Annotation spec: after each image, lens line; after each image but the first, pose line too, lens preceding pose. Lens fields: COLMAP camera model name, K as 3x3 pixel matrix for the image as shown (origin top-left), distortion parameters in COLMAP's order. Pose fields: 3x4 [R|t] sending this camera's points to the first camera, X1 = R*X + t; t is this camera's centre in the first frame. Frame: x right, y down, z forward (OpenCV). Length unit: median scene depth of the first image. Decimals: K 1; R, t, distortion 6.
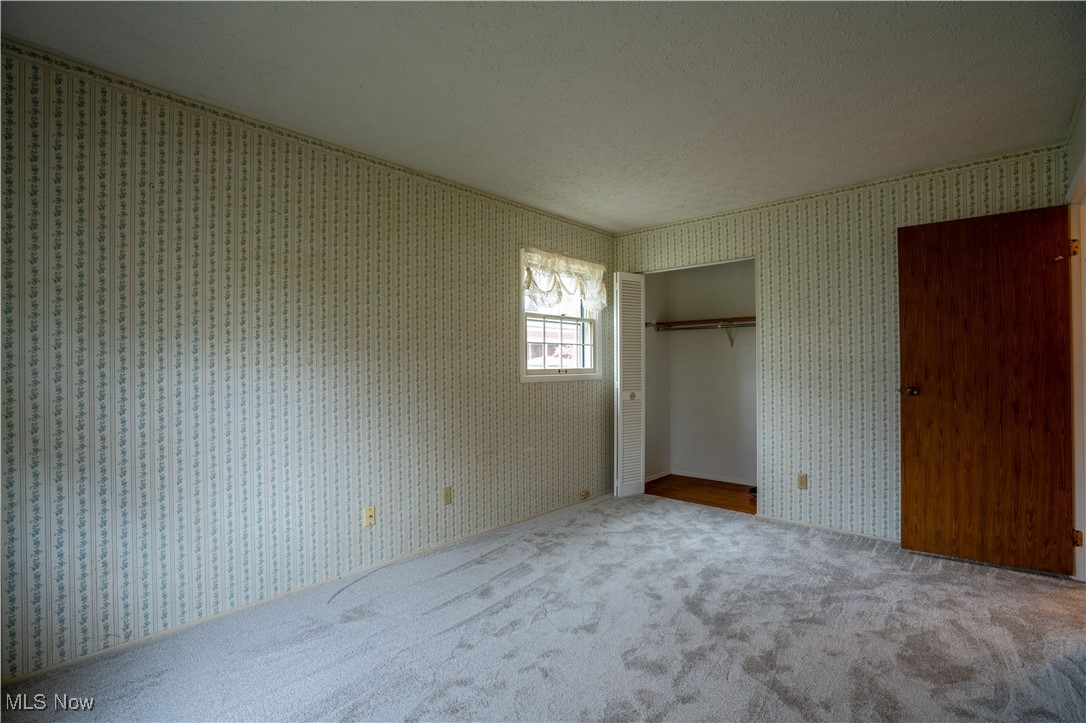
lens RADIAL K [[527.5, 0, 545.5], [0, 527.5, 361.3], [0, 0, 1]] dist [0.004359, 0.000848]
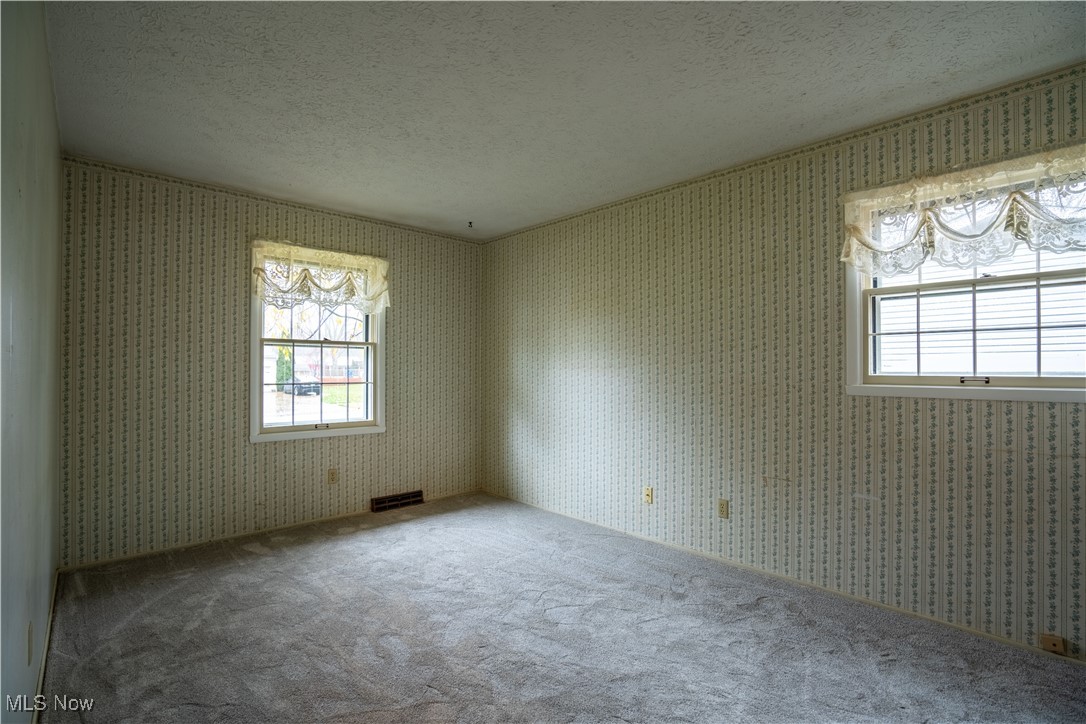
lens RADIAL K [[527.5, 0, 548.4], [0, 527.5, 368.5], [0, 0, 1]] dist [0.004359, 0.000848]
pose [[-0.076557, 0.000148, -0.997065, 0.808581], [0.000713, 1.000000, 0.000094, 0.007709], [0.997065, -0.000704, -0.076557, 0.805421]]
